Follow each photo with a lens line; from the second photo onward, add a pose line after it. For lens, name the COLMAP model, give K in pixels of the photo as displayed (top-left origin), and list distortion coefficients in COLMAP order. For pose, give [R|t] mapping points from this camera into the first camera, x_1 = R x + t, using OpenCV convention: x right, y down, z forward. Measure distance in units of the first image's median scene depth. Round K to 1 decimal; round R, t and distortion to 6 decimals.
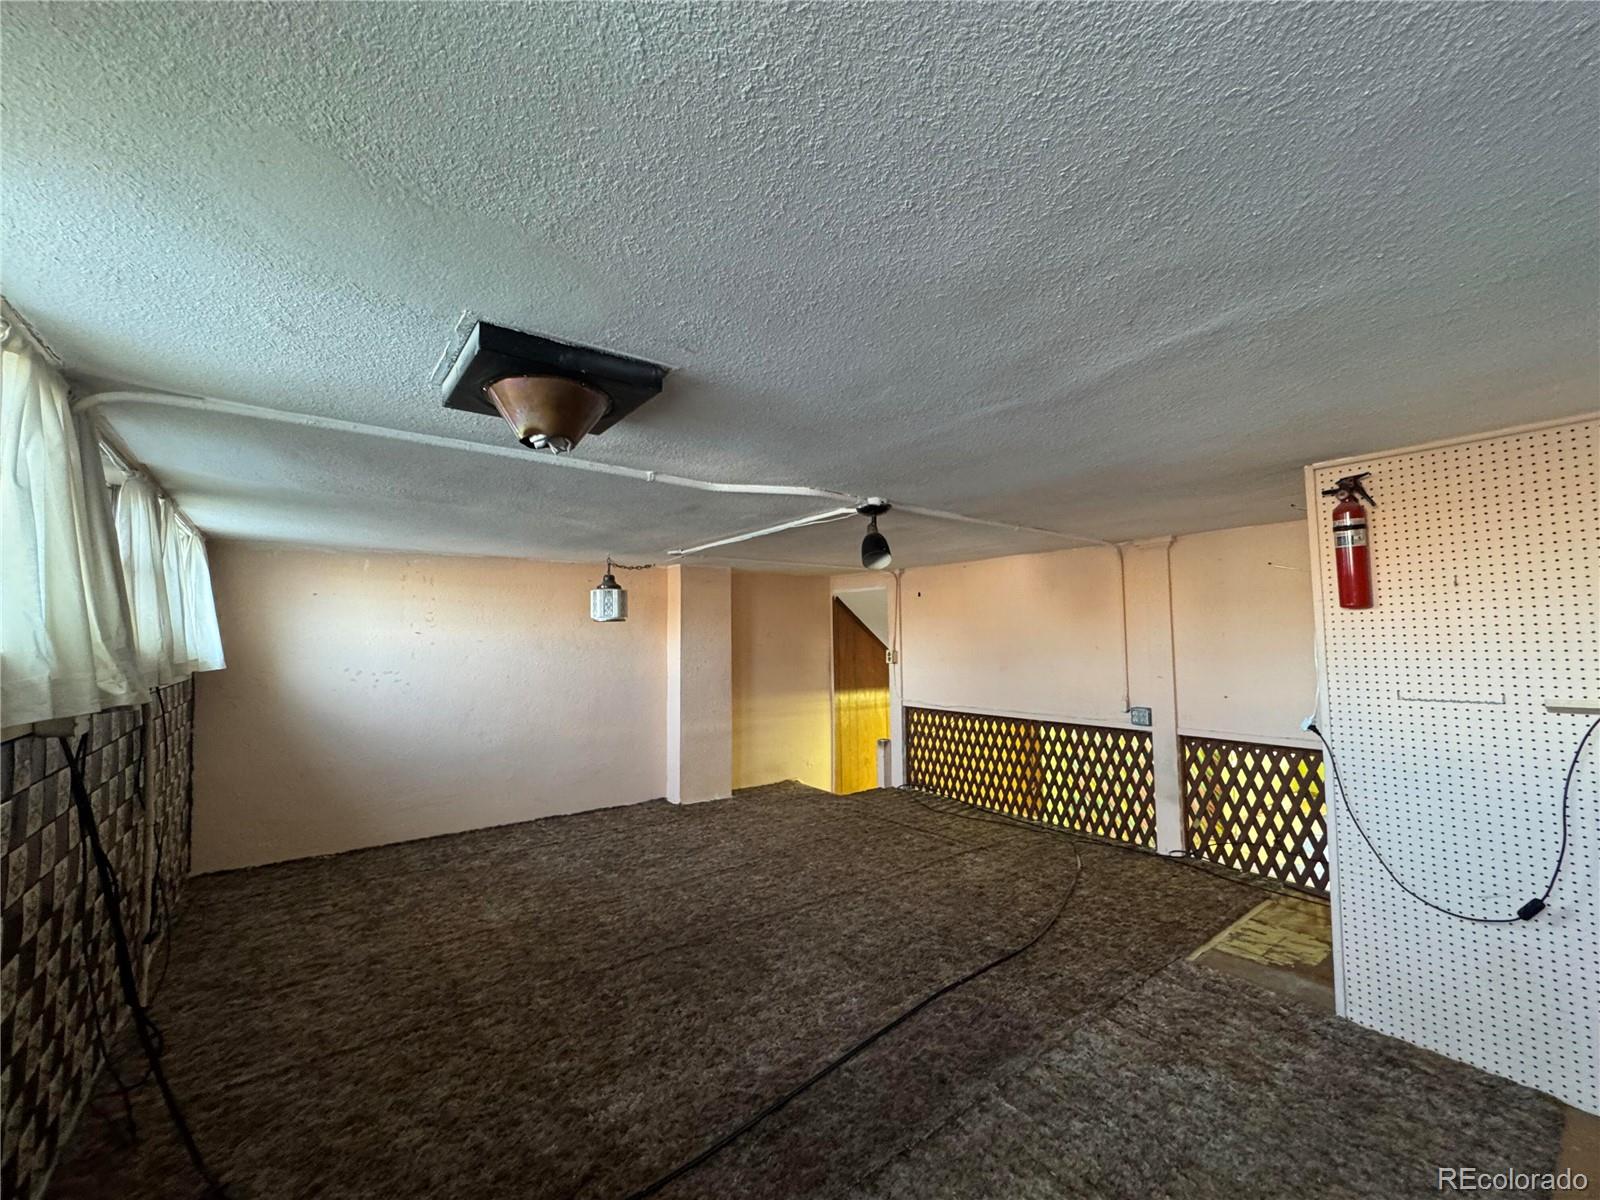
lens RADIAL K [[642.5, 0, 800.0], [0, 642.5, 600.0], [0, 0, 1]] dist [-0.001385, -0.000176]
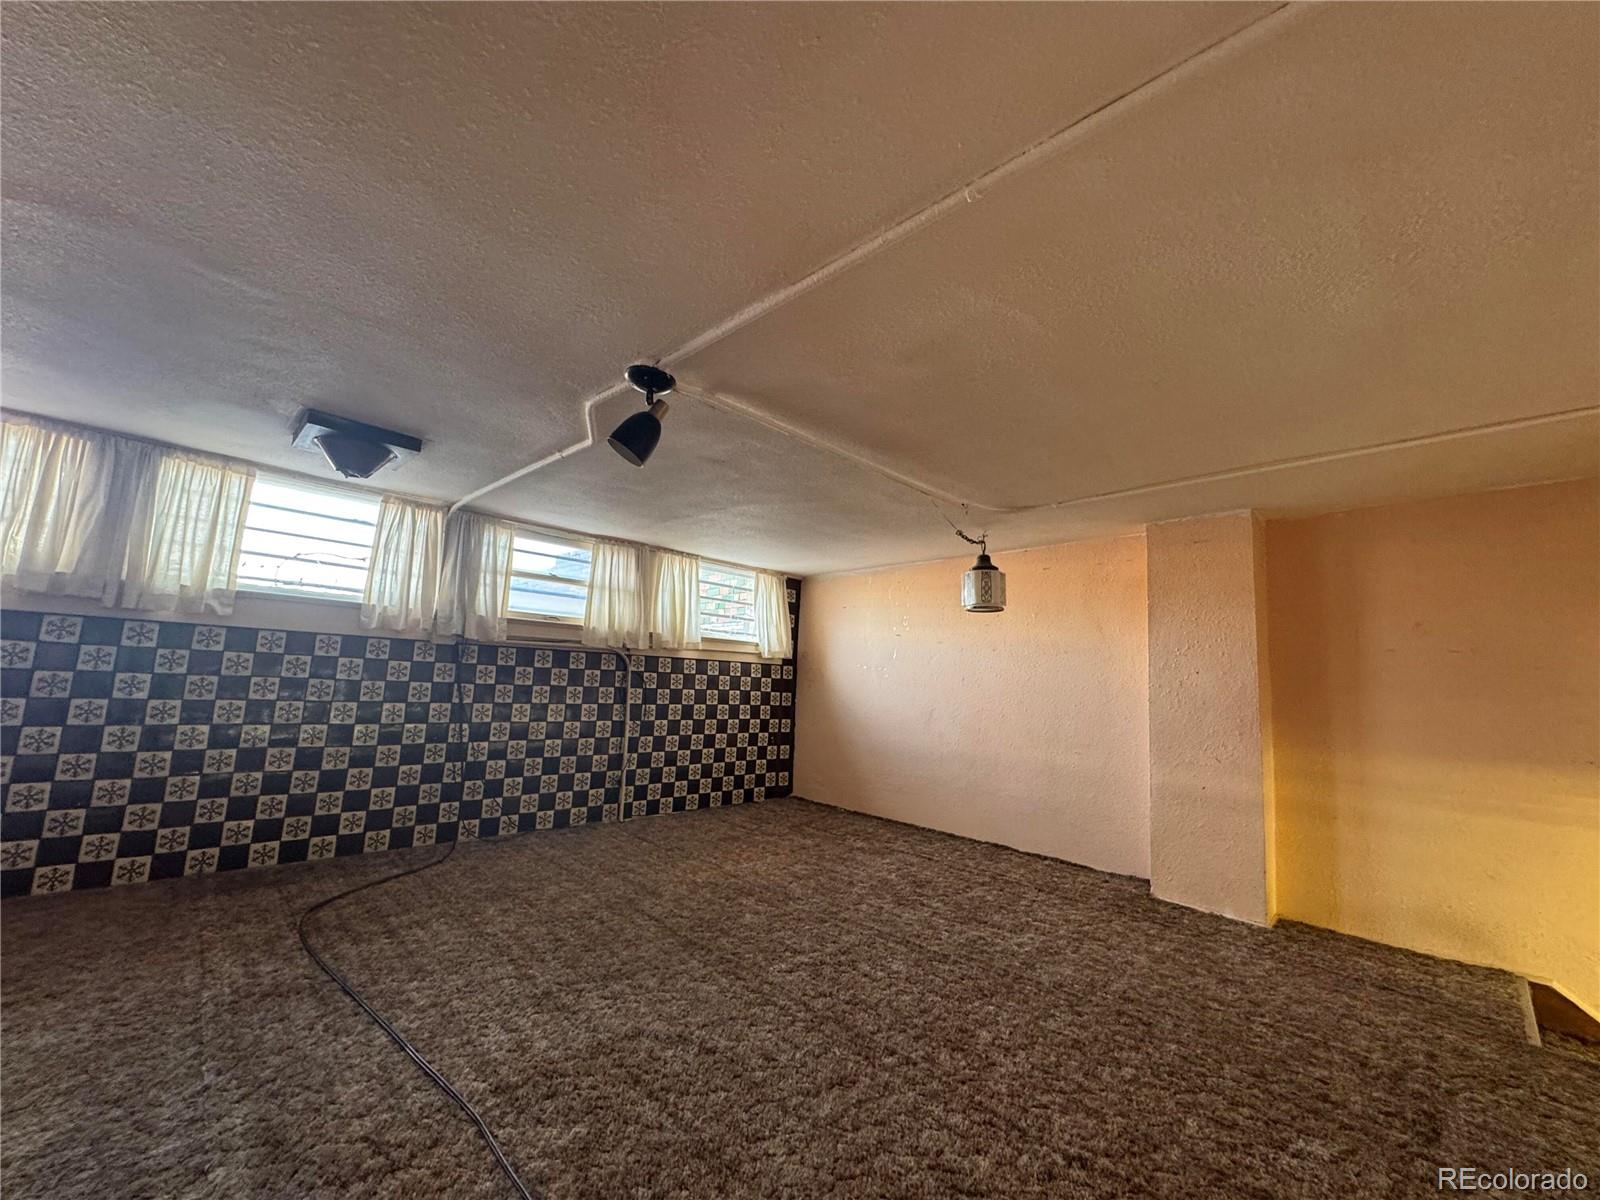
lens RADIAL K [[642.5, 0, 800.0], [0, 642.5, 600.0], [0, 0, 1]] dist [-0.001385, -0.000176]
pose [[0.119827, -0.107303, -0.986979, 0.527105], [0.016507, 0.994220, -0.106087, 0.110248], [0.992658, -0.003580, 0.120905, 0.710994]]
